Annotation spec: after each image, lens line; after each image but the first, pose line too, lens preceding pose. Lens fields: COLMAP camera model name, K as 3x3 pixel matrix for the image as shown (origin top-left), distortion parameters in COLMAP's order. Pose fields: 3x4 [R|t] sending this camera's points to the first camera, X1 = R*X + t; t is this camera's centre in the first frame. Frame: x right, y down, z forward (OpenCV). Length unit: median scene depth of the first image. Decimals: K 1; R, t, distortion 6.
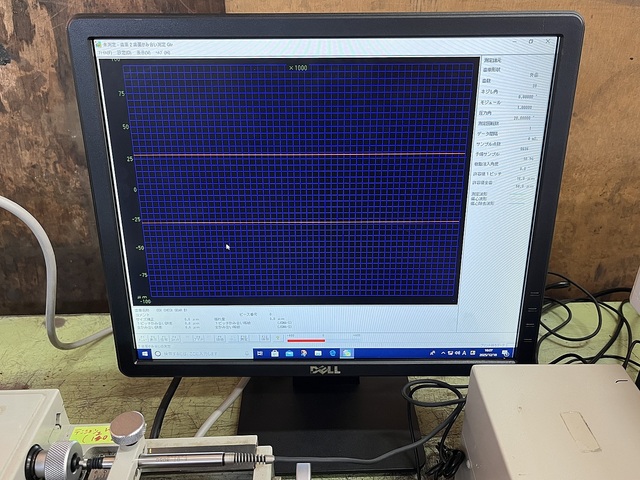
lens RADIAL K [[542.0, 0, 320.0], [0, 542.0, 240.0], [0, 0, 1]] dist [0.061599, -0.109662]
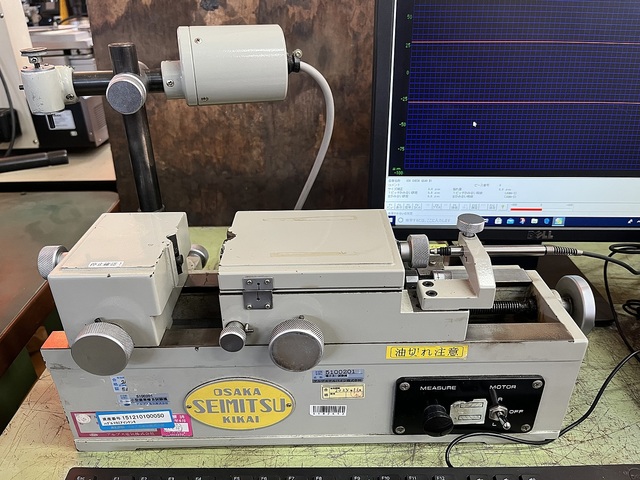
lens RADIAL K [[501.8, 0, 320.0], [0, 501.8, 240.0], [0, 0, 1]] dist [0.039497, -0.074454]
pose [[0.999928, 0.008571, -0.008408, -0.479489], [-0.008740, 0.999758, -0.020203, 0.283931], [0.008233, 0.020275, 0.999761, -0.120236]]
